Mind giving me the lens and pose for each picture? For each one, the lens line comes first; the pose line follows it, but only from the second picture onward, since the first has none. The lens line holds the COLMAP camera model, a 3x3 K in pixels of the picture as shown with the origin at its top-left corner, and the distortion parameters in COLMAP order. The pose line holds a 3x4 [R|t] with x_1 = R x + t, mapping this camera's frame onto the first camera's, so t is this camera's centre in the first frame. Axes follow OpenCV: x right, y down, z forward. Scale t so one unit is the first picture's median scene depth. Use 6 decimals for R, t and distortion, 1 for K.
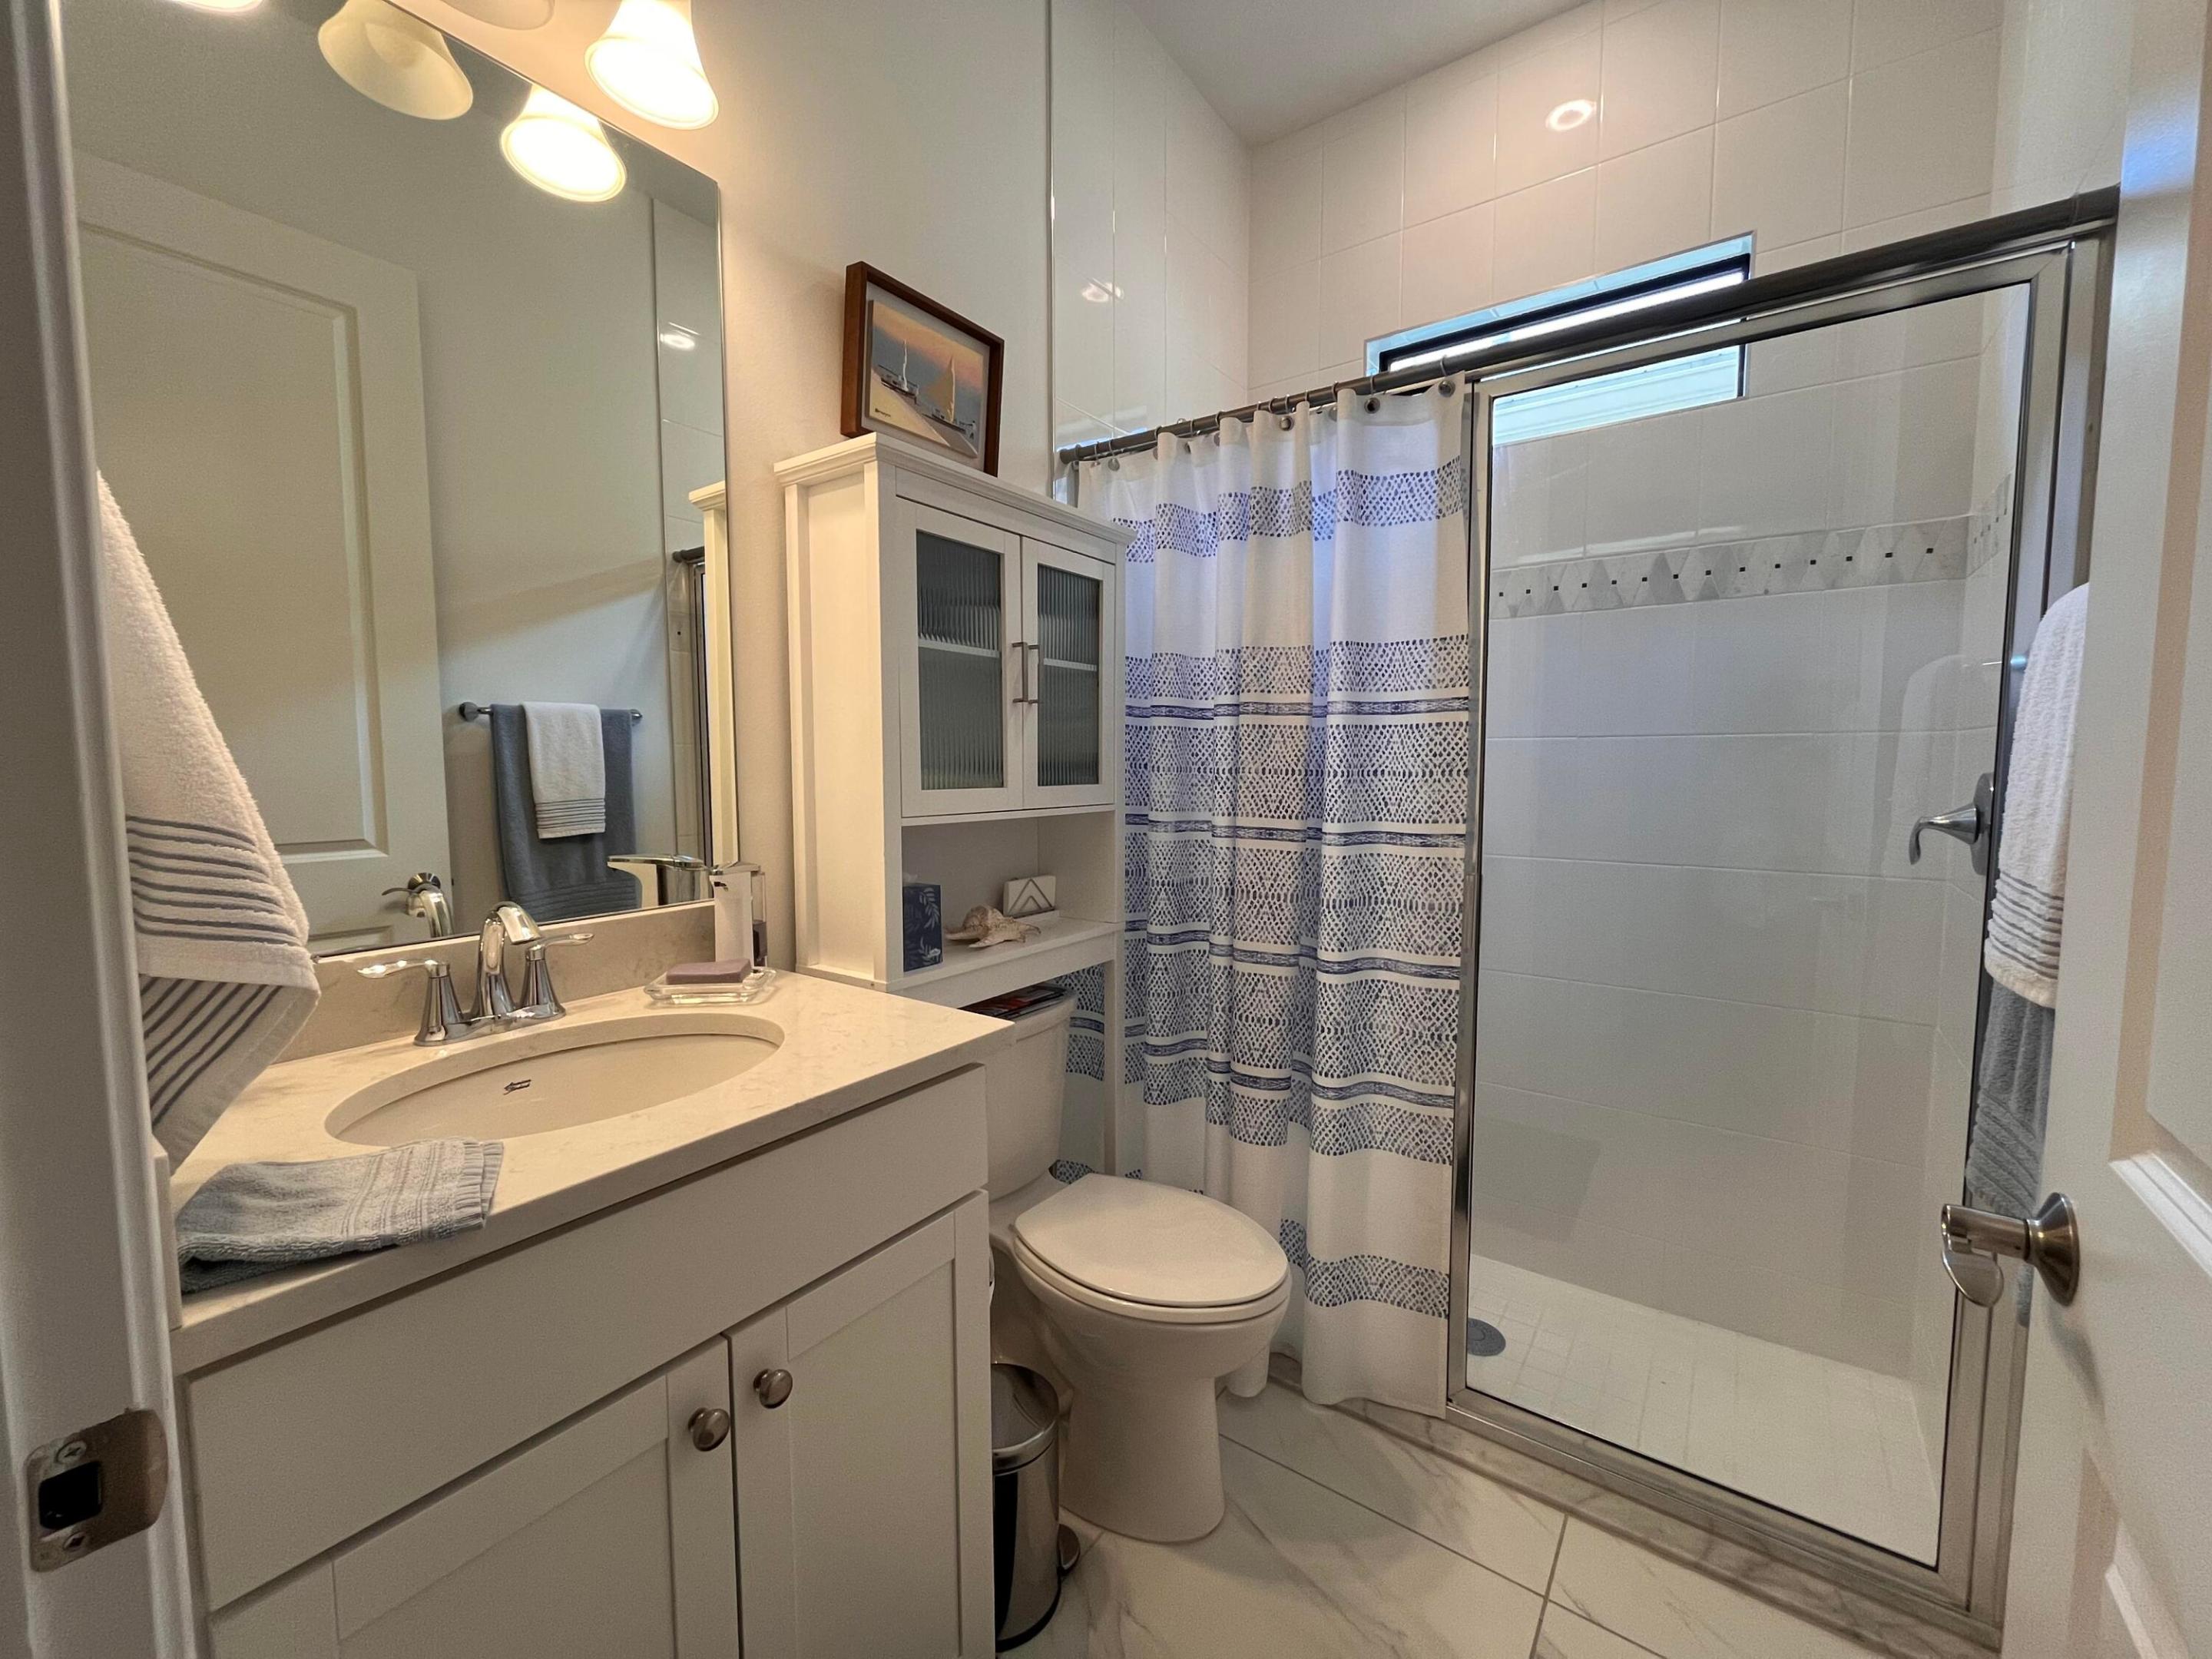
lens RADIAL K [[890.6, 0, 1103.5], [0, 890.6, 830.7], [0, 0, 1]] dist [-0.001102, -0.000268]
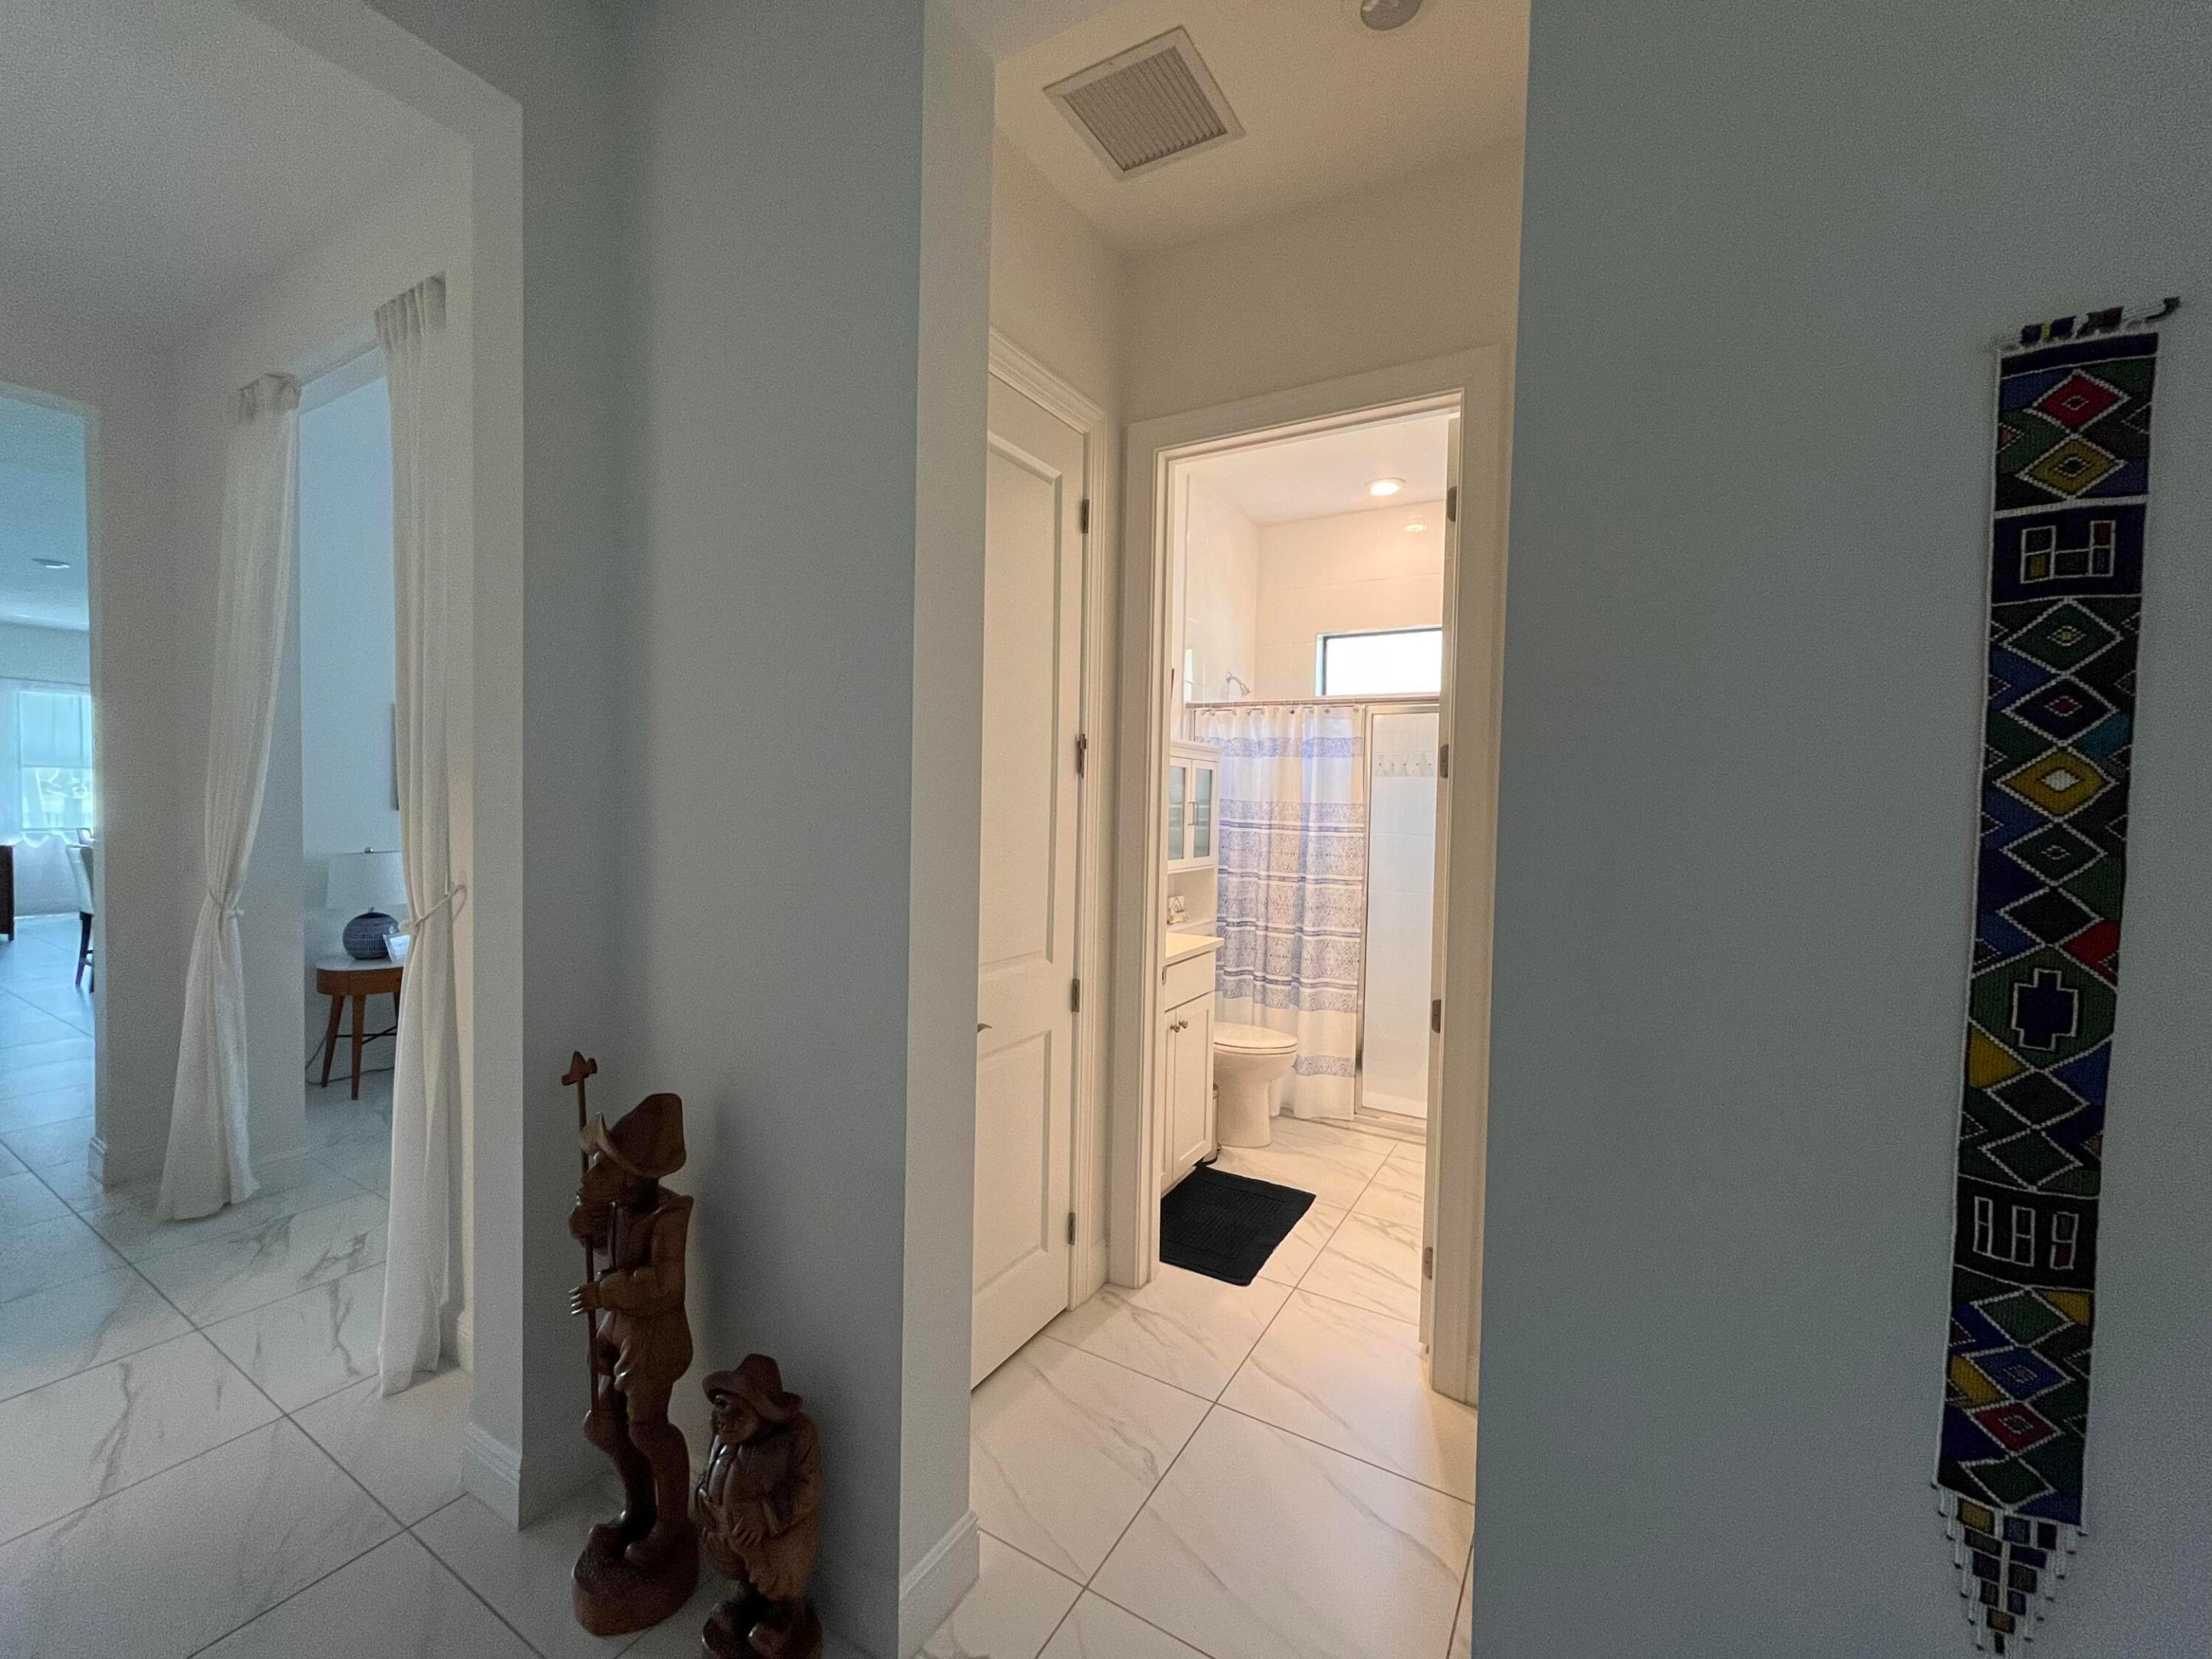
lens RADIAL K [[890.6, 0, 1104.6], [0, 890.6, 830.2], [0, 0, 1]] dist [-0.001102, -0.000268]
pose [[0.994663, 0.023623, 0.100441, -0.542566], [-0.018681, 0.998581, -0.049870, 0.001542], [-0.101477, 0.047728, 0.993692, -1.354854]]
